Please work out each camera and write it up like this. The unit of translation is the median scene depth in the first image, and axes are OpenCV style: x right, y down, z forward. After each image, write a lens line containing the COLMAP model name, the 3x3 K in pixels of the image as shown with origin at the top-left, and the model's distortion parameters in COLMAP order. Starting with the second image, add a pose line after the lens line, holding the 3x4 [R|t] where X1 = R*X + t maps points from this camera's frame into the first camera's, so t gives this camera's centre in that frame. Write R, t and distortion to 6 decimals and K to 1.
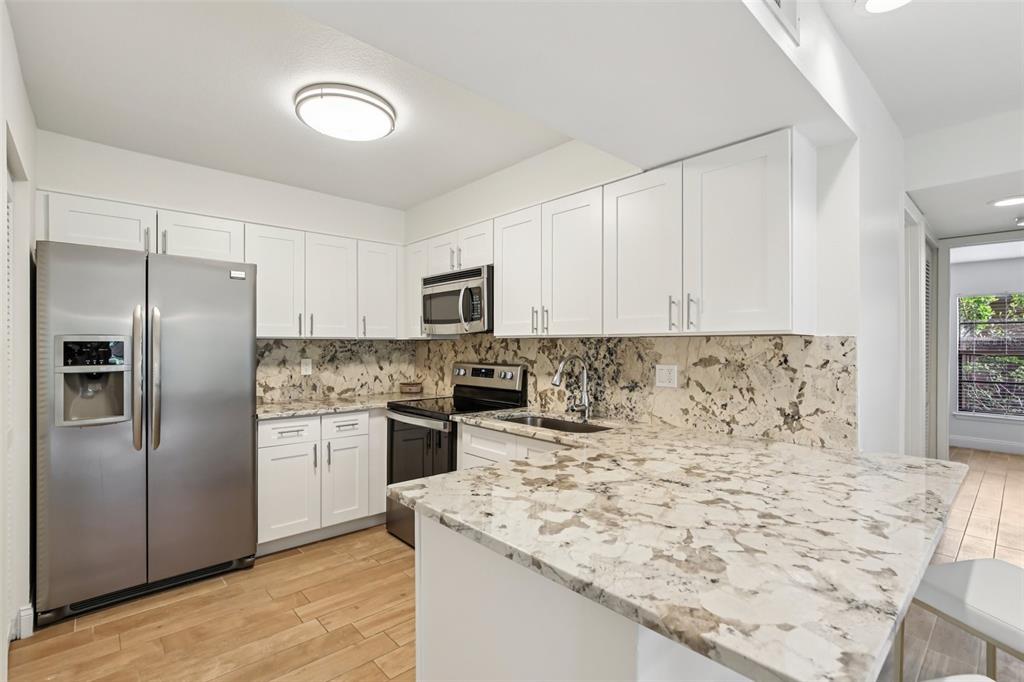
lens RADIAL K [[470.7, 0, 507.2], [0, 470.7, 341.4], [0, 0, 1]] dist [-0.000795, -0.000067]
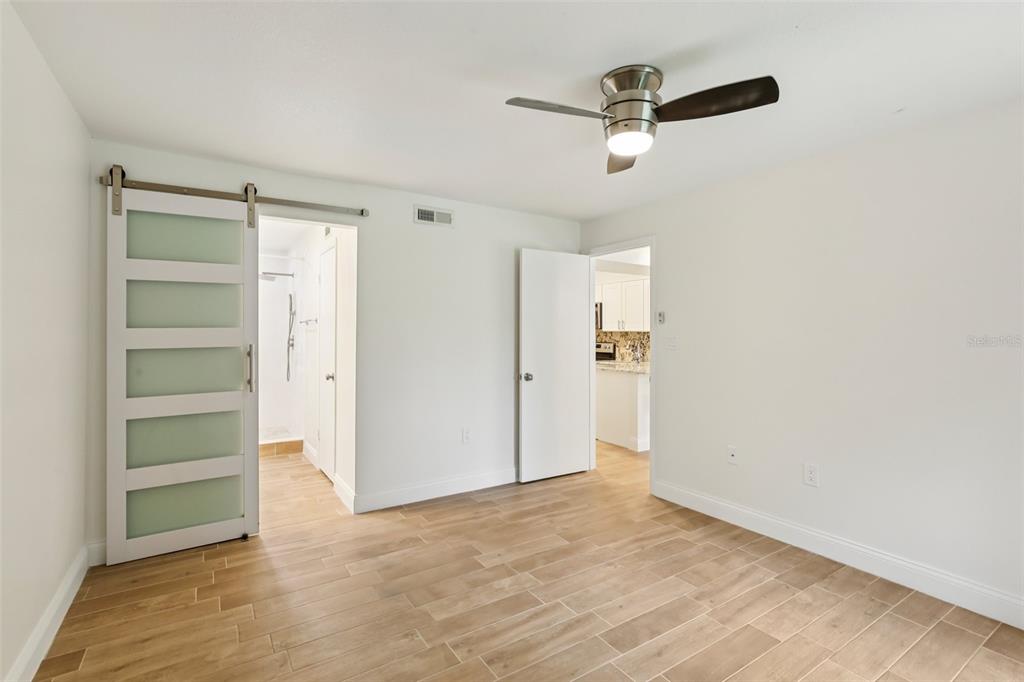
lens RADIAL K [[470.7, 0, 507.2], [0, 470.7, 341.4], [0, 0, 1]] dist [-0.000795, -0.000067]
pose [[0.987147, 0.001067, -0.159811, -0.159194], [0.002840, 0.999703, 0.024214, -0.021740], [0.159790, -0.024357, 0.986851, -1.945942]]
